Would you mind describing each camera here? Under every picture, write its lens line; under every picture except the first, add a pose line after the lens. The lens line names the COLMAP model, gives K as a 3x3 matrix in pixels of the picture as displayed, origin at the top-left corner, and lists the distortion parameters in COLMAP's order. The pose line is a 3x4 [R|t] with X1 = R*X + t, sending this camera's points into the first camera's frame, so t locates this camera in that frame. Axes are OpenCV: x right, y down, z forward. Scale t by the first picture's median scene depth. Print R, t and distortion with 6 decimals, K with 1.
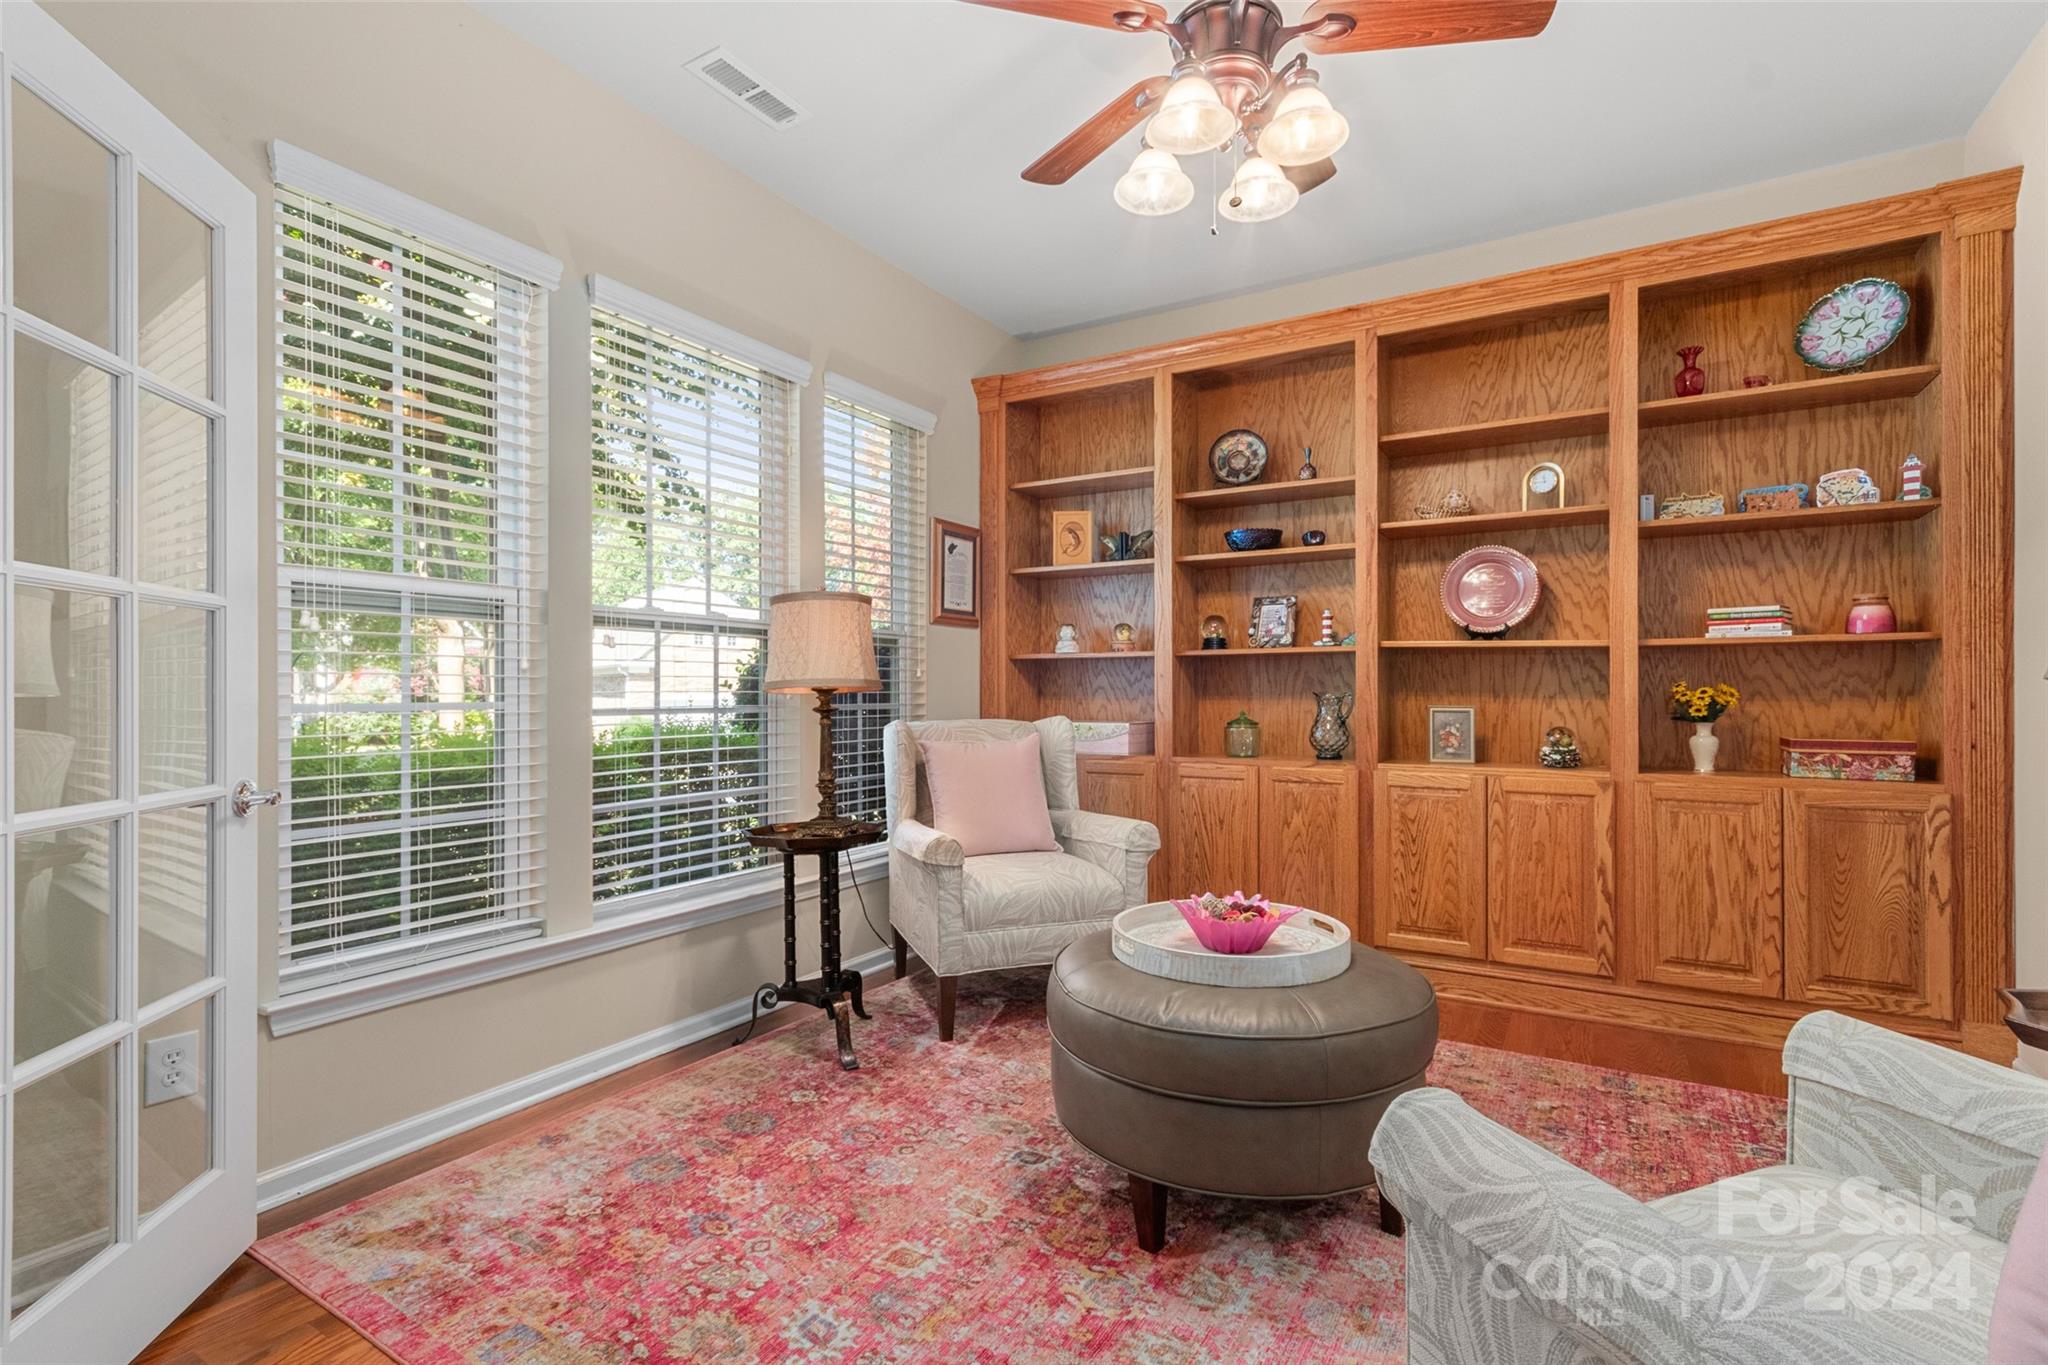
lens RADIAL K [[965.7, 0, 1016.5], [0, 965.7, 686.8], [0, 0, 1]] dist [0.004865, 0.000803]
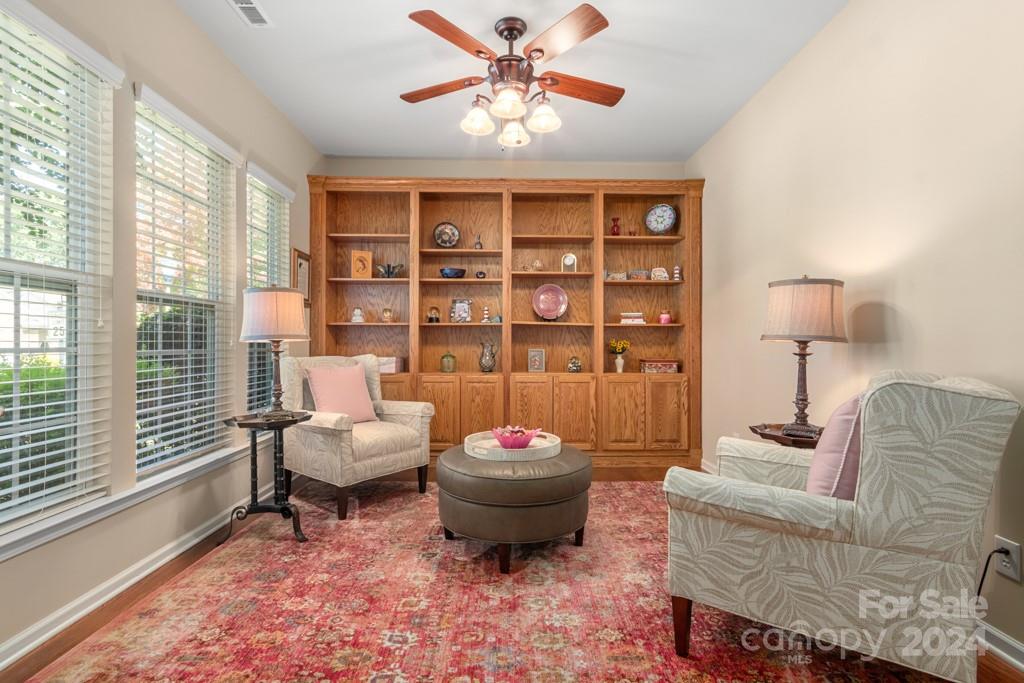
lens RADIAL K [[482.8, 0, 529.7], [0, 482.8, 339.7], [0, 0, 1]] dist [0.004865, 0.000803]
pose [[0.845132, 0.006773, 0.534514, -0.282069], [-0.006389, 0.999976, -0.002569, 0.000767], [-0.534519, -0.001243, 0.845155, -0.032479]]
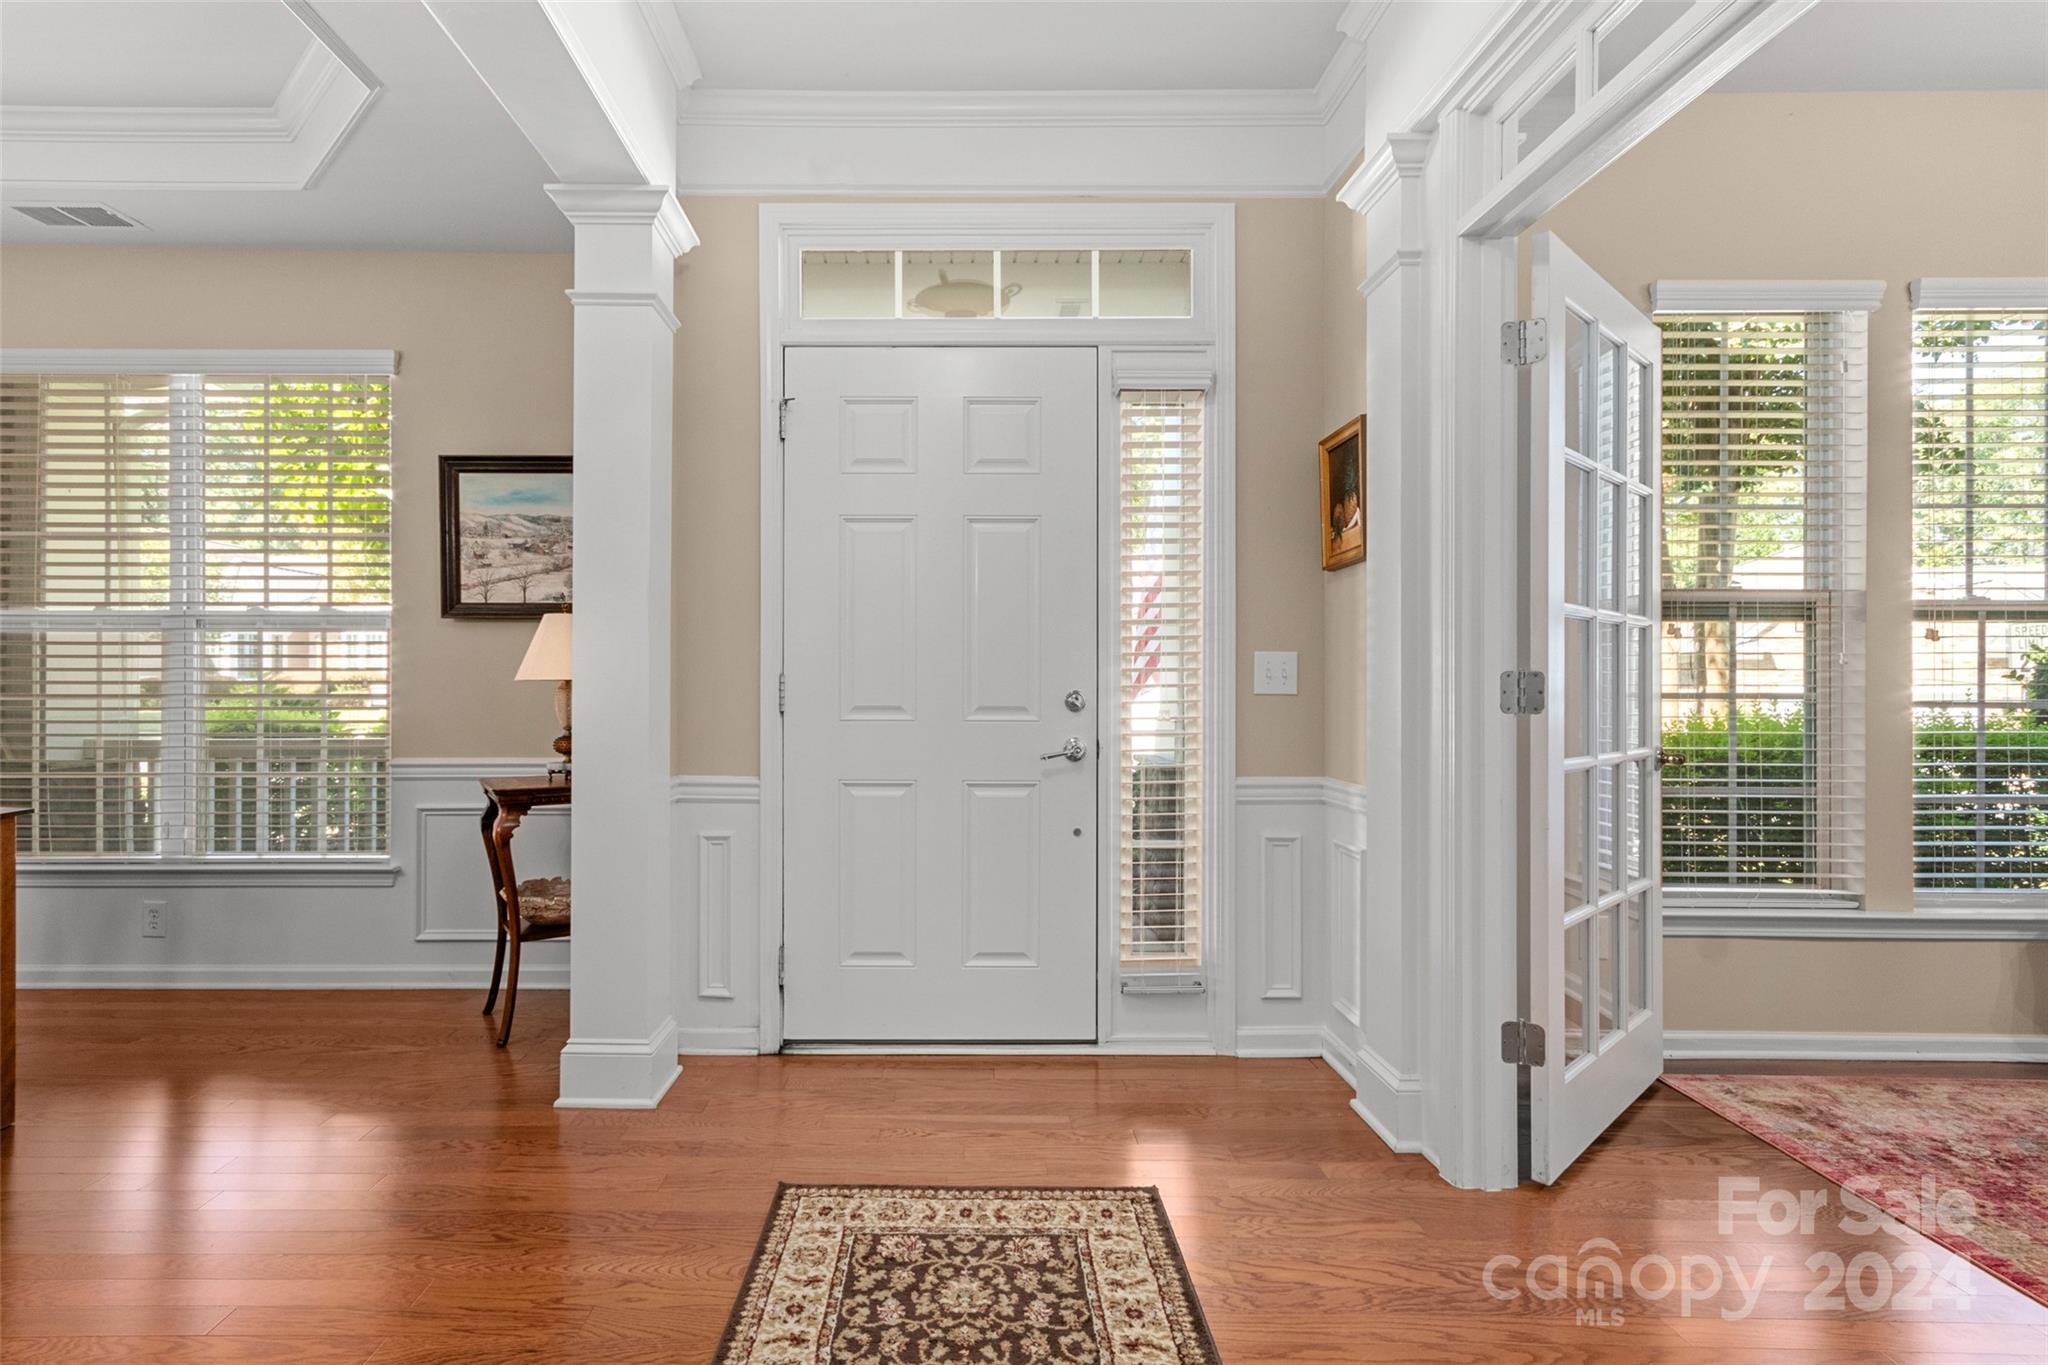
lens RADIAL K [[965.7, 0, 995.7], [0, 965.7, 694.7], [0, 0, 1]] dist [0.004865, 0.000803]
pose [[0.510368, -0.001030, -0.859956, -0.042198], [0.003076, 0.999995, 0.000628, 0.012174], [0.859951, -0.002966, 0.510368, -0.327729]]
